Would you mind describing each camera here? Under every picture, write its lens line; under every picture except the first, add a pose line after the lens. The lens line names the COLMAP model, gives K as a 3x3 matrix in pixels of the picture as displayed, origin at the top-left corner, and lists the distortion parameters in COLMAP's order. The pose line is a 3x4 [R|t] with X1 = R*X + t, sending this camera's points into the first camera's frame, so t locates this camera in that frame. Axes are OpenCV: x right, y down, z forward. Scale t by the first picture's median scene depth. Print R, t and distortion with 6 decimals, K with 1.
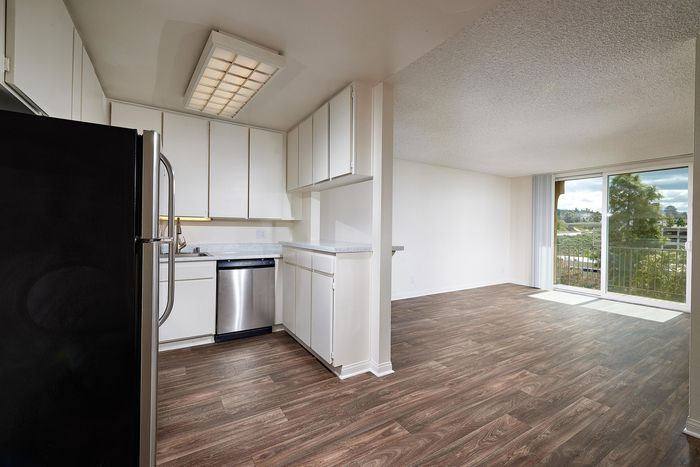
lens RADIAL K [[299.2, 0, 348.2], [0, 299.2, 231.8], [0, 0, 1]] dist [0.002402, 0.000138]
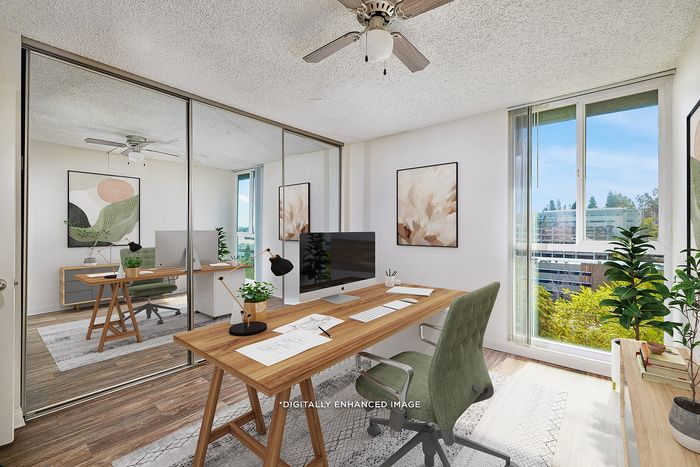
lens RADIAL K [[302.4, 0, 350.1], [0, 302.4, 230.6], [0, 0, 1]] dist [-0.011783, 0.000161]
pose [[0.948139, -0.015261, 0.317489, -0.058965], [0.014328, 0.999883, 0.005275, -0.005441], [-0.317532, -0.000452, 0.948247, -0.066460]]
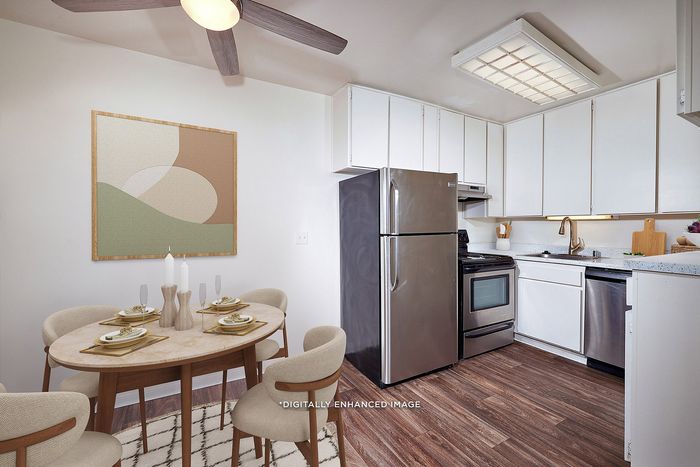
lens RADIAL K [[299.2, 0, 351.0], [0, 299.2, 231.8], [0, 0, 1]] dist [0.002402, 0.000138]
pose [[-0.036290, 0.002861, -0.999337, 0.412931], [-0.008315, 0.999960, 0.003165, 0.001578], [0.999307, 0.008424, -0.036265, 0.372903]]
